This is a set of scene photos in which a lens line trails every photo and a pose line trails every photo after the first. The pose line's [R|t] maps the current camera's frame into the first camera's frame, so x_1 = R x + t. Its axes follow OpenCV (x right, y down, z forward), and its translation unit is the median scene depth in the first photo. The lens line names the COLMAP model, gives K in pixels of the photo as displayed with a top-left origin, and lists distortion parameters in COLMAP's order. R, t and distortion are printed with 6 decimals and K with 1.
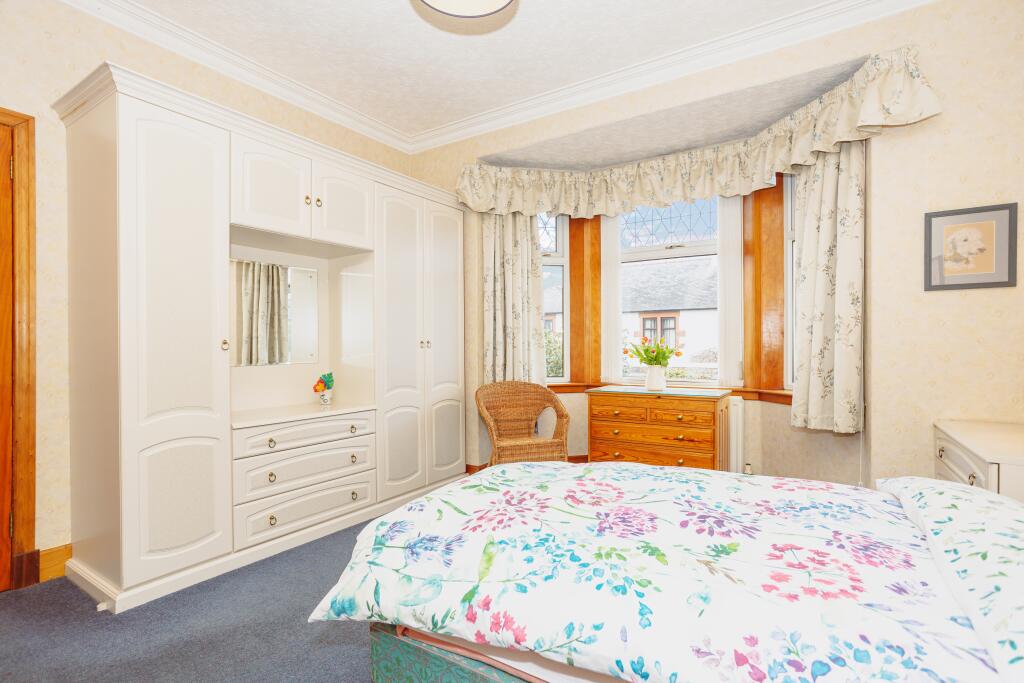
lens RADIAL K [[500.4, 0, 512.0], [0, 500.4, 341.5], [0, 0, 1]] dist [-0.000244, -0.000231]
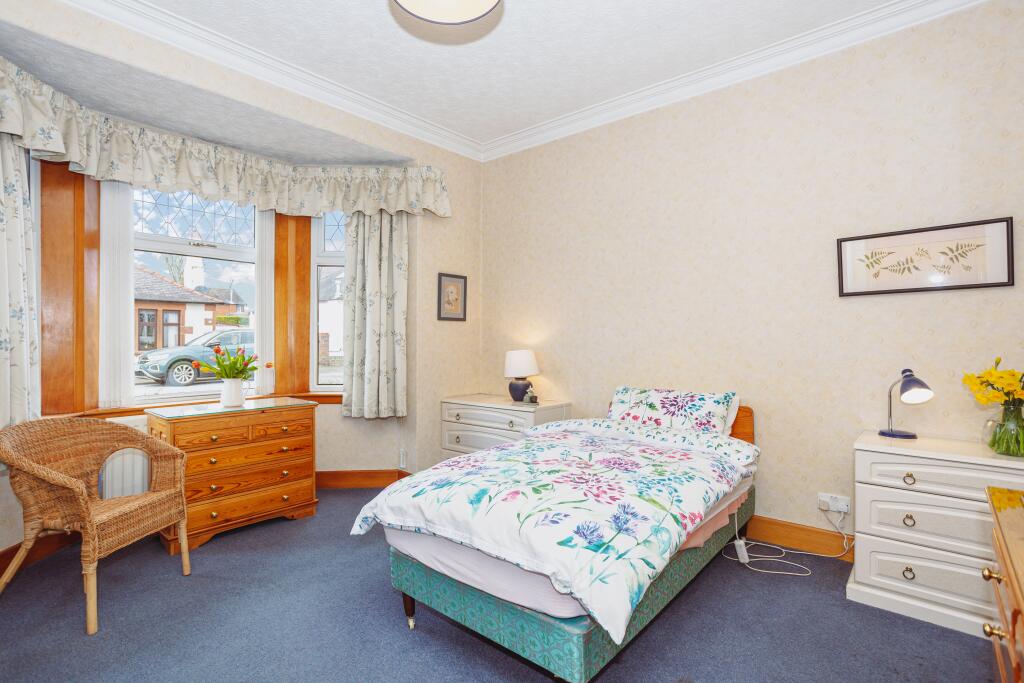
lens RADIAL K [[488.6, 0, 512.0], [0, 488.6, 341.5], [0, 0, 1]] dist [-0.057315, 0.000405]
pose [[0.132256, 0.008481, 0.991179, -0.721057], [-0.005424, 0.999955, -0.007833, -0.021225], [-0.991201, -0.004340, 0.132296, 0.561629]]
